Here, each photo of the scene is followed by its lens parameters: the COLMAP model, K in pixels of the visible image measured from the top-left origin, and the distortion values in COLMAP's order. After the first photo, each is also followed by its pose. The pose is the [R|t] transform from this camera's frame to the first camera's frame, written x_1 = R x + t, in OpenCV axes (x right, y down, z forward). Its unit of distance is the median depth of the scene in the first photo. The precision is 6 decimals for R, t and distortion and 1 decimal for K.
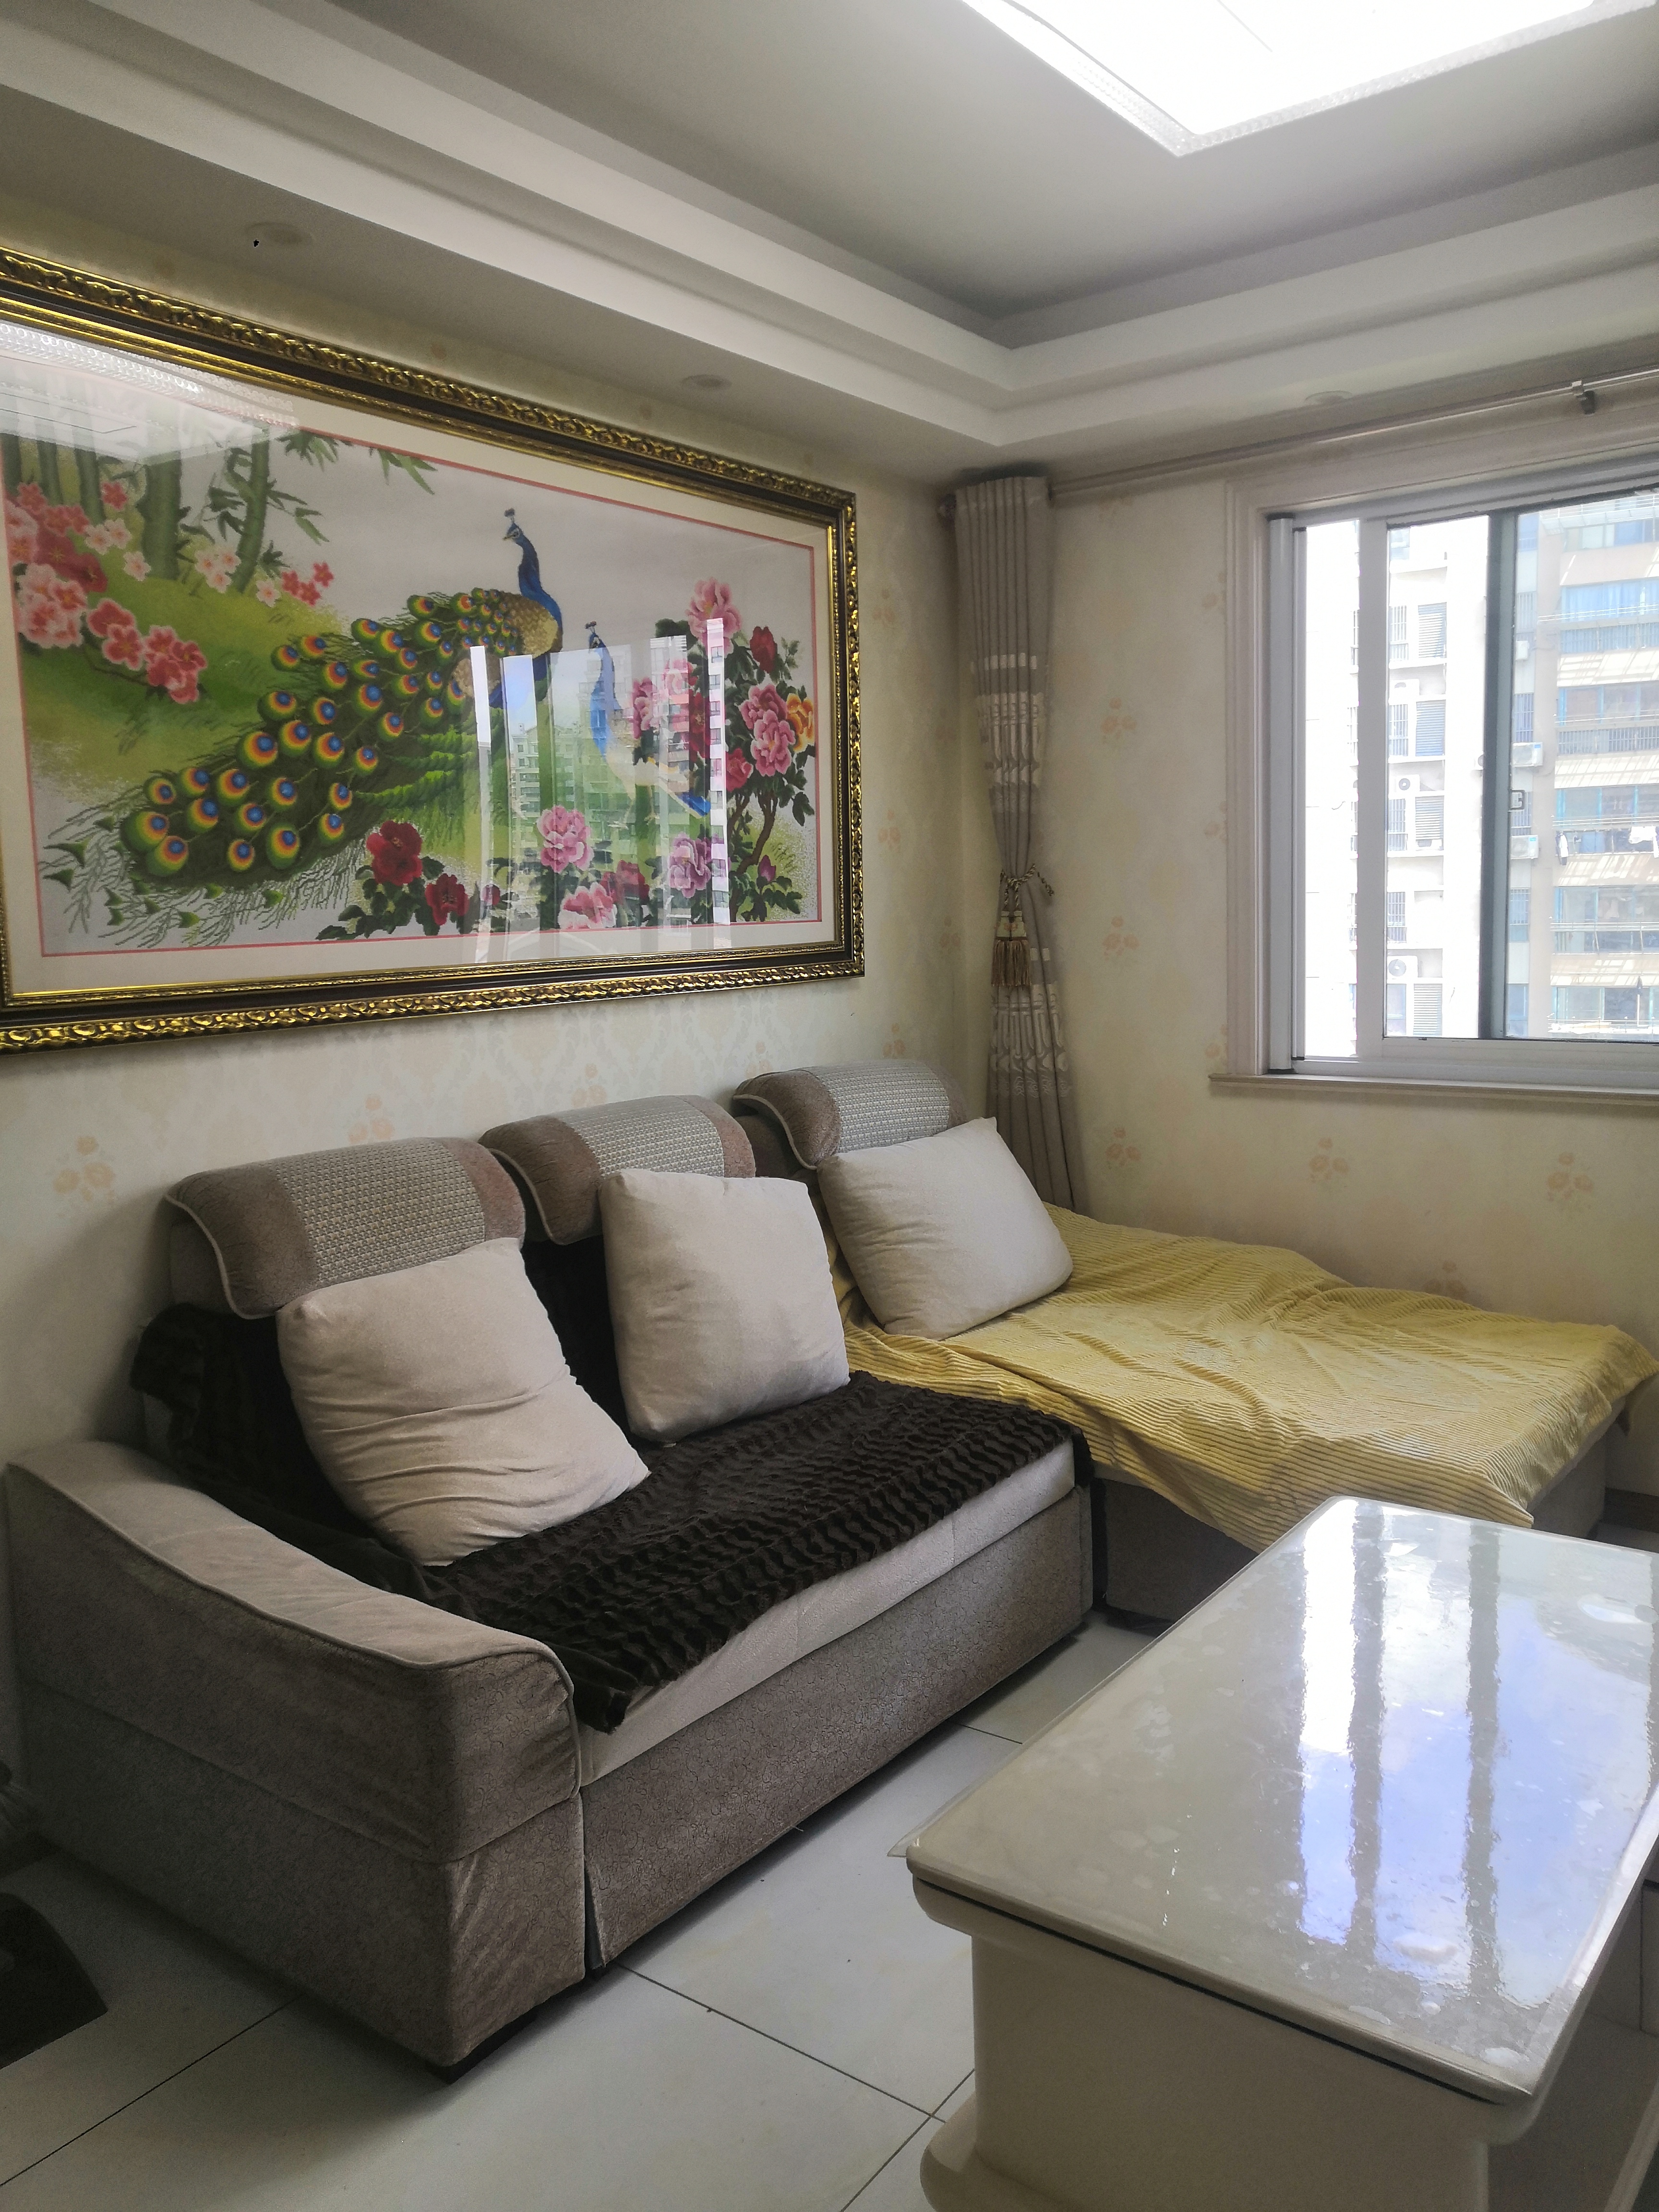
lens RADIAL K [[1723.7, 0, 828.8], [0, 1723.7, 1103.8], [0, 0, 1]] dist [-0.012734, 0.035545]
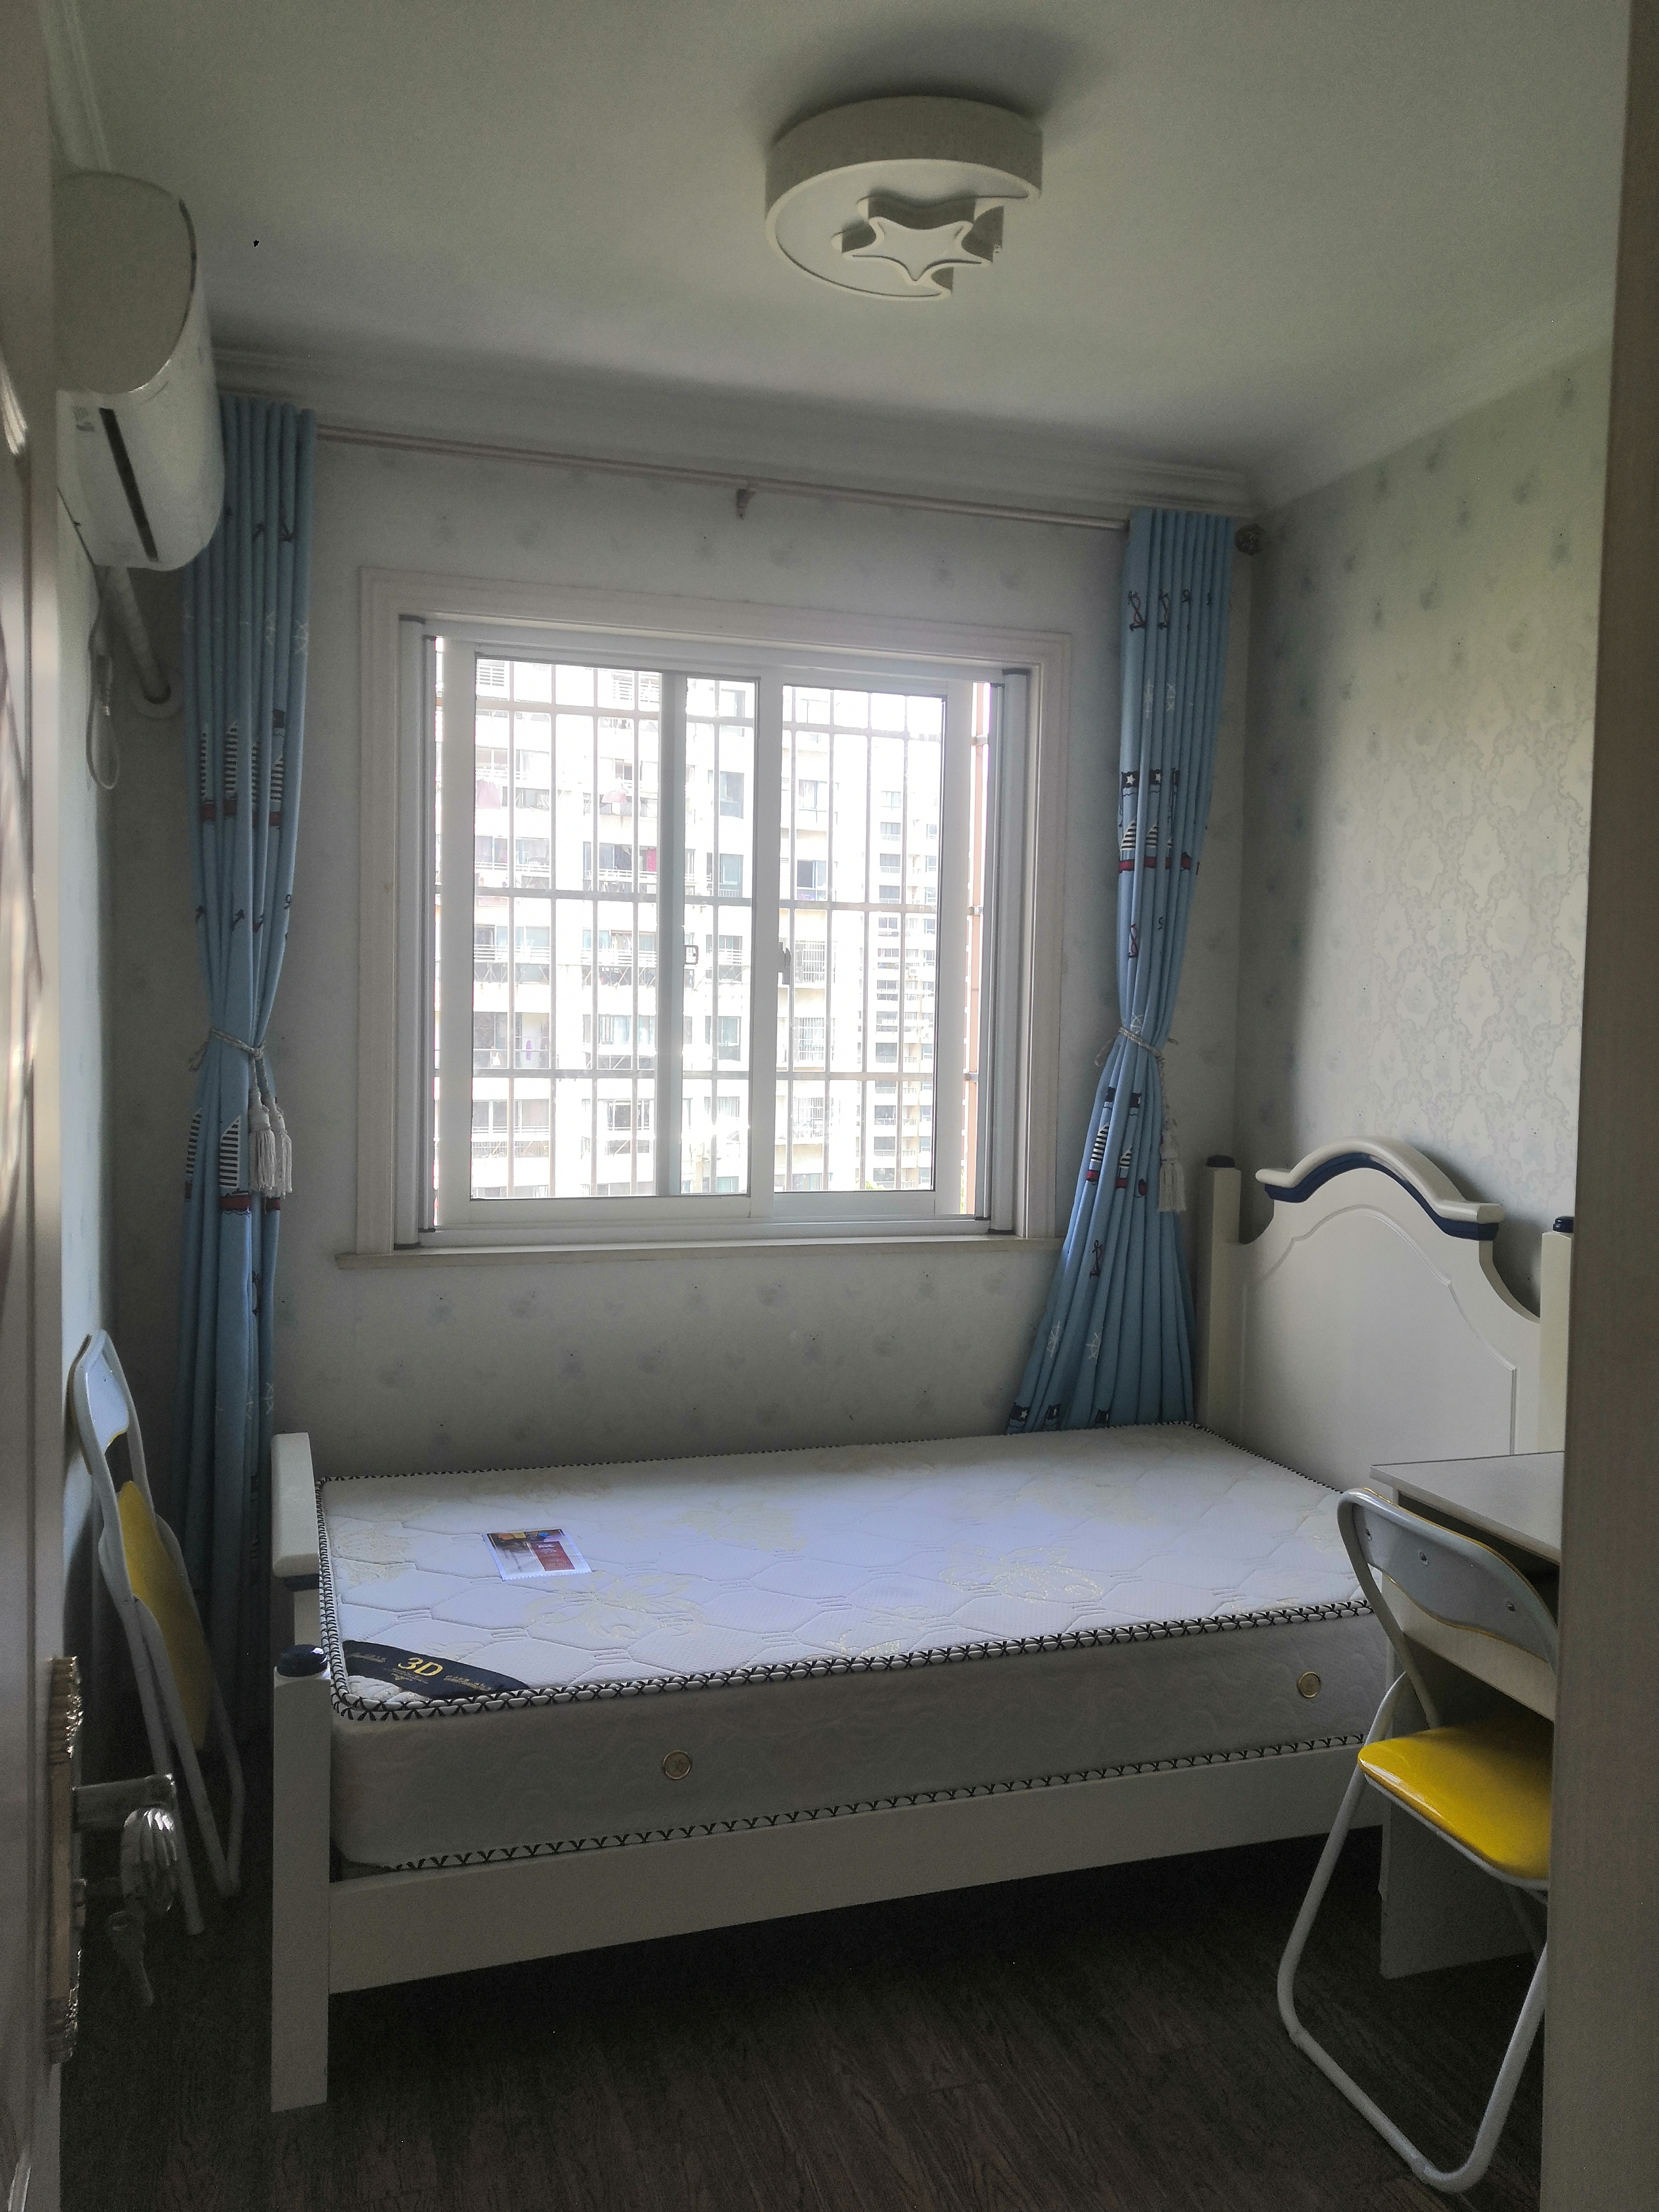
lens RADIAL K [[1723.7, 0, 834.0], [0, 1723.7, 1105.3], [0, 0, 1]] dist [-0.012734, 0.035545]
pose [[0.571059, -0.007818, 0.820872, -0.342280], [0.063881, 0.997346, -0.034942, -0.047695], [-0.818420, 0.072392, 0.570043, 0.337668]]
